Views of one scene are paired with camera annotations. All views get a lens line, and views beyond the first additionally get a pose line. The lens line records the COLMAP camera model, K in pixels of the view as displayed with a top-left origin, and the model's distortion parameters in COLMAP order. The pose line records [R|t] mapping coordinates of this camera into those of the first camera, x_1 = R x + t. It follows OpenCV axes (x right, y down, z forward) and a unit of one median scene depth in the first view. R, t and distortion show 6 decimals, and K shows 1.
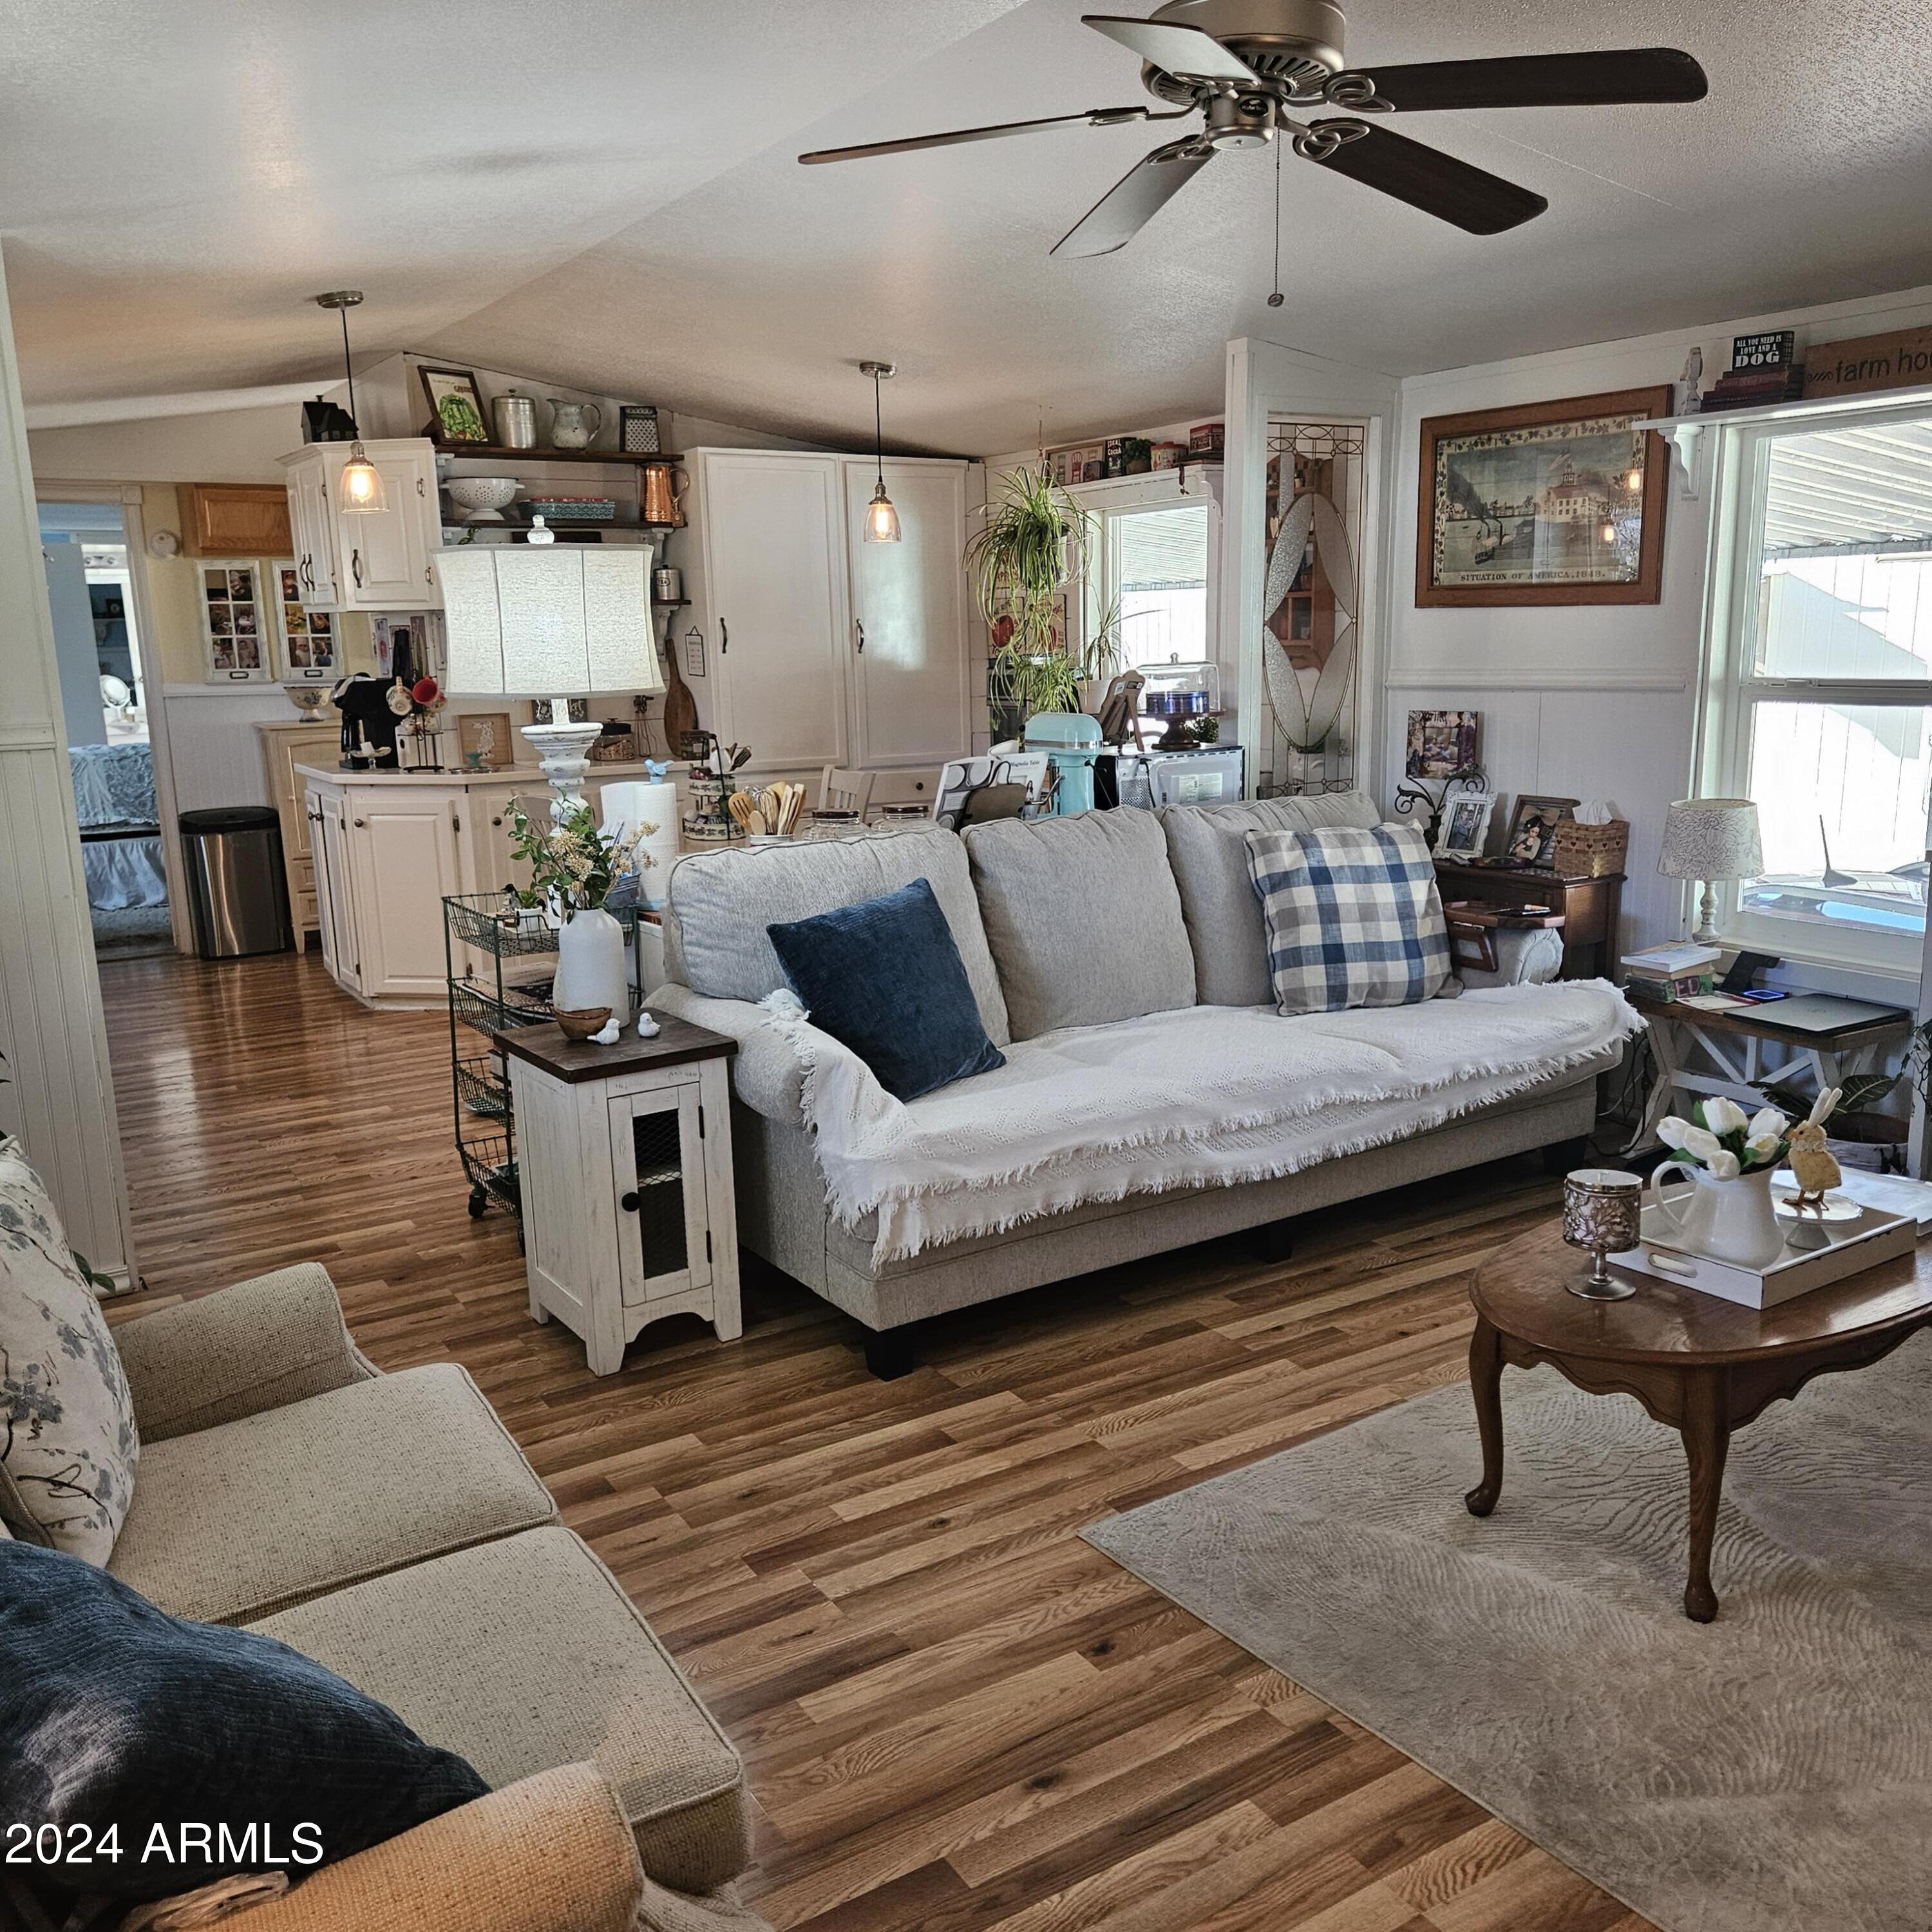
lens RADIAL K [[1718.0, 0, 983.6], [0, 1718.0, 981.1], [0, 0, 1]] dist [0.101184, -0.124589]
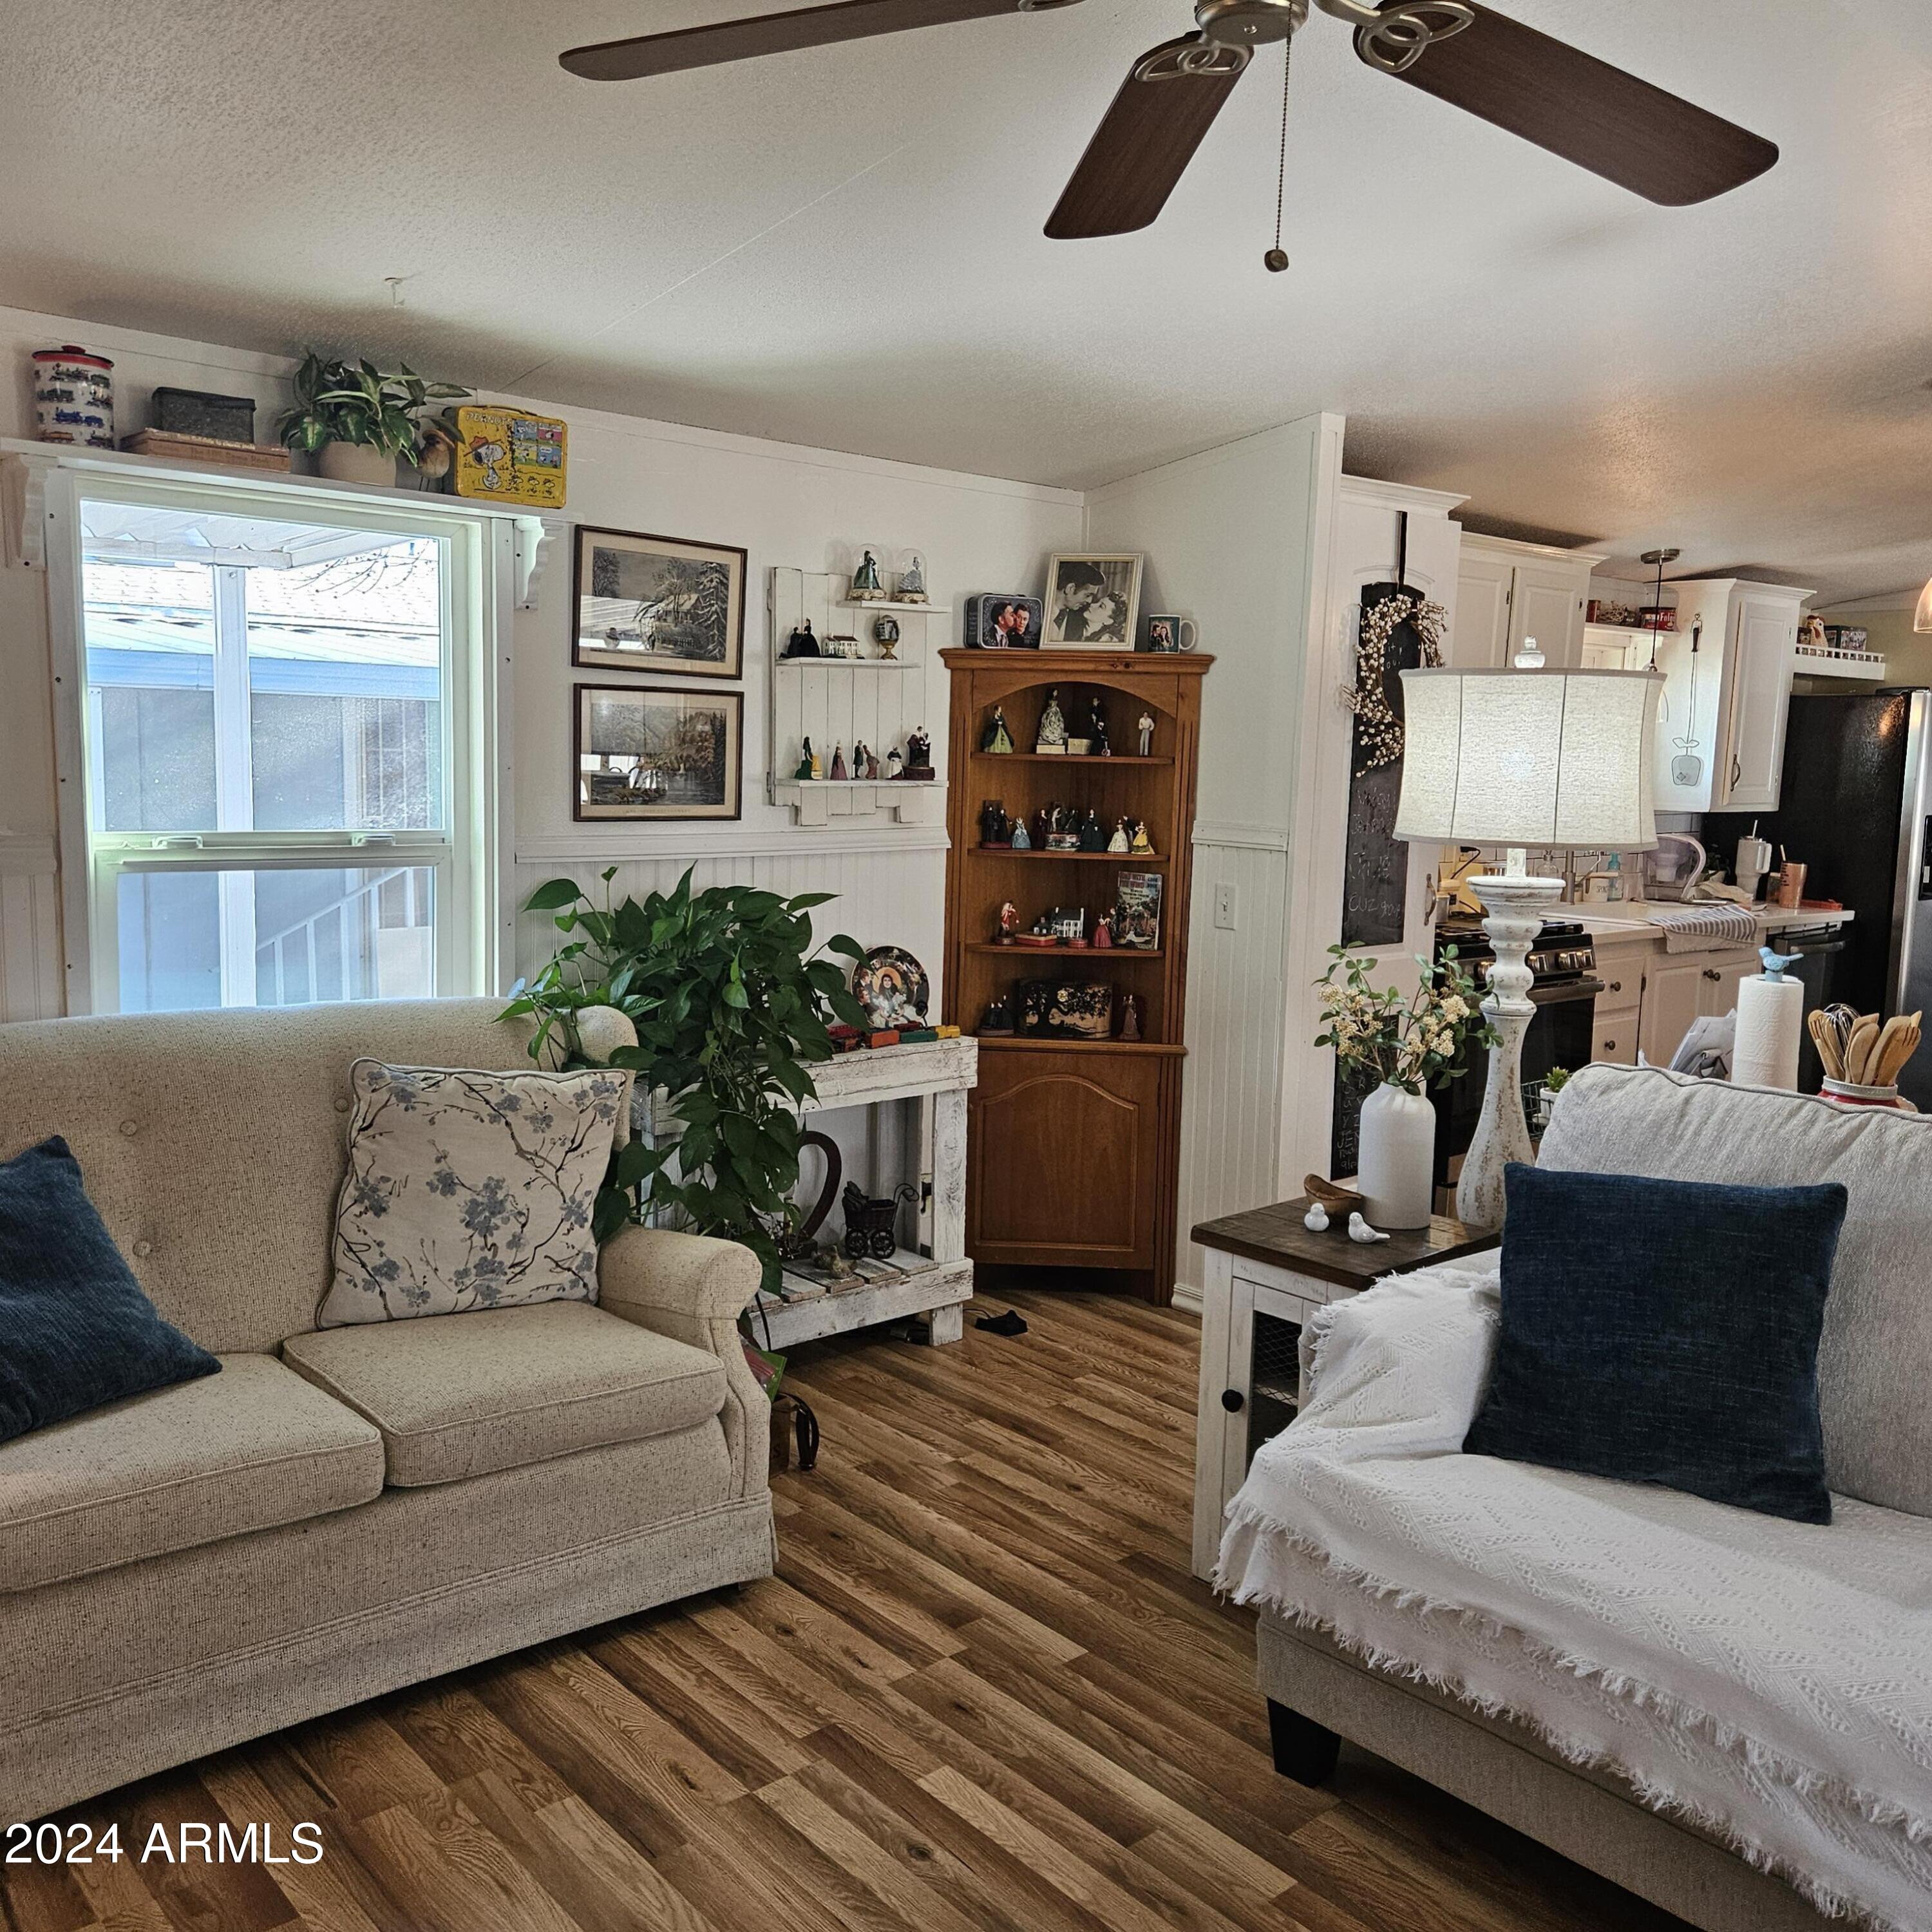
lens RADIAL K [[1720.9, 0, 973.1], [0, 1720.9, 946.2], [0, 0, 1]] dist [0.090487, -0.088920]
pose [[0.165249, 0.149072, -0.974921, 0.444730], [-0.236837, 0.965584, 0.107500, -0.118181], [0.957393, 0.213133, 0.194867, 0.482971]]
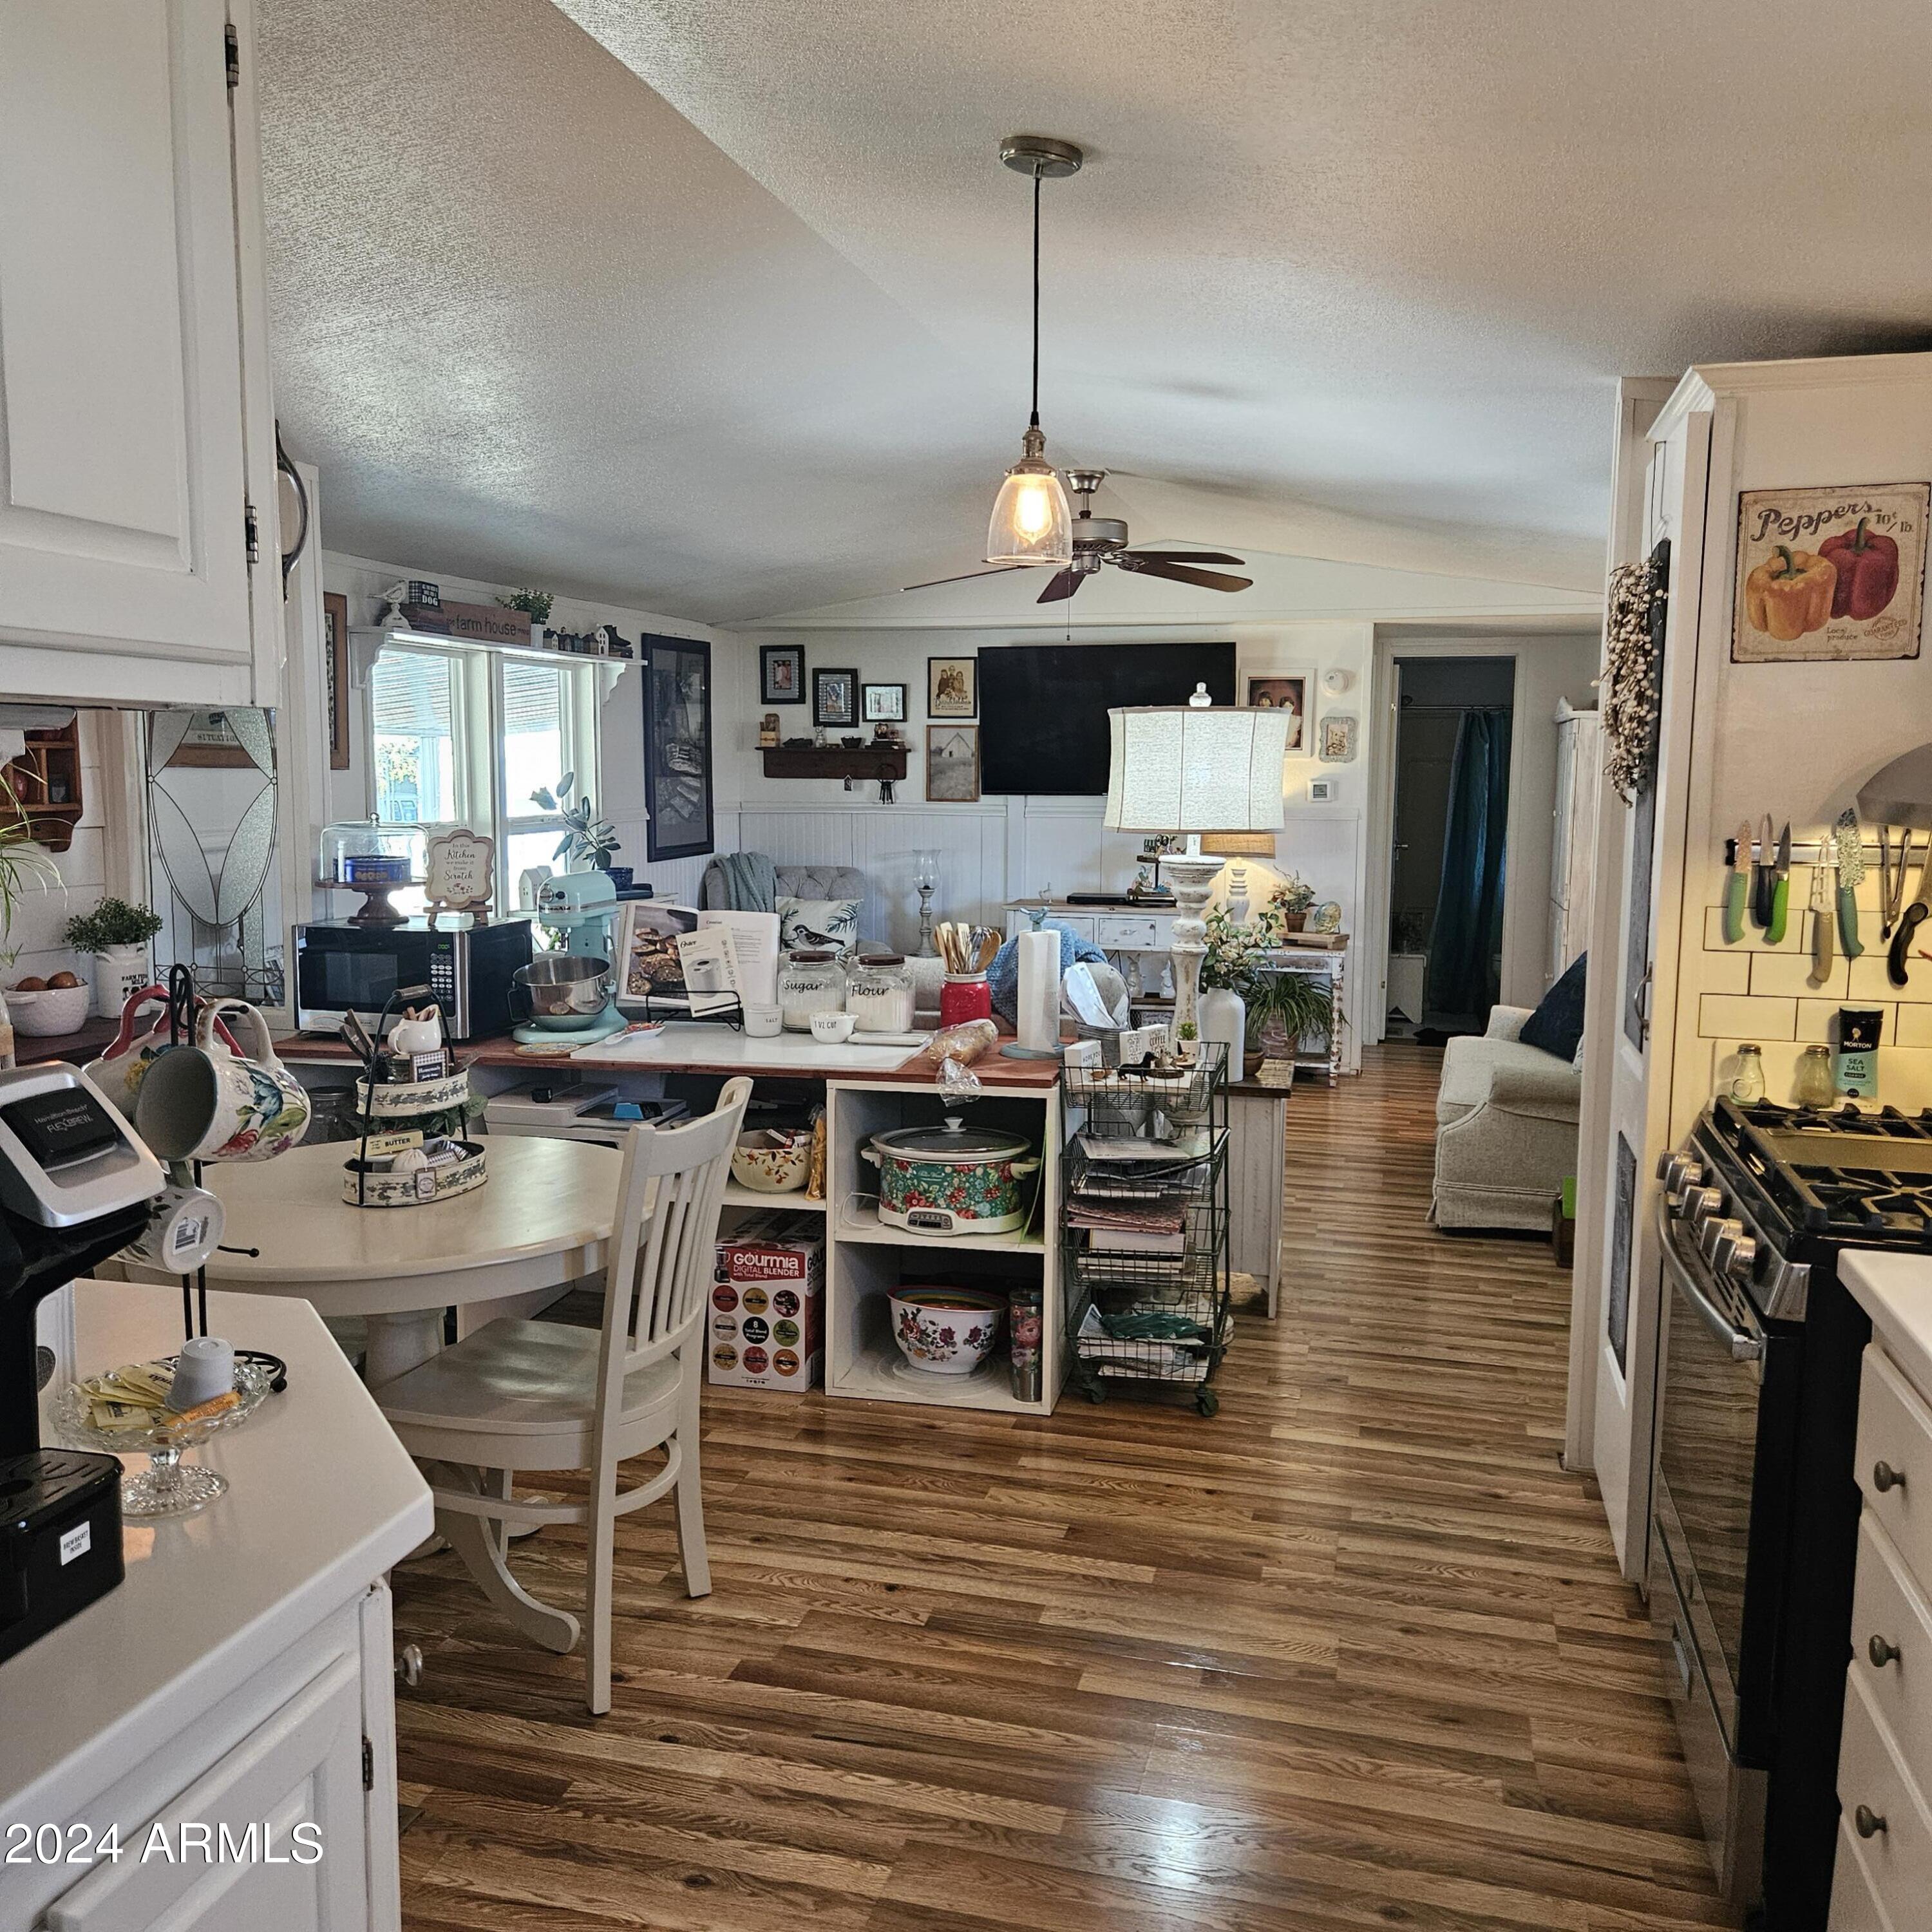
lens RADIAL K [[1719.9, 0, 974.5], [0, 1719.9, 950.1], [0, 0, 1]] dist [0.085532, -0.080419]
pose [[-0.690506, -0.060676, 0.720777, -0.810215], [0.157751, 0.959856, 0.231928, -0.313004], [-0.705915, 0.273851, -0.653215, 1.546172]]
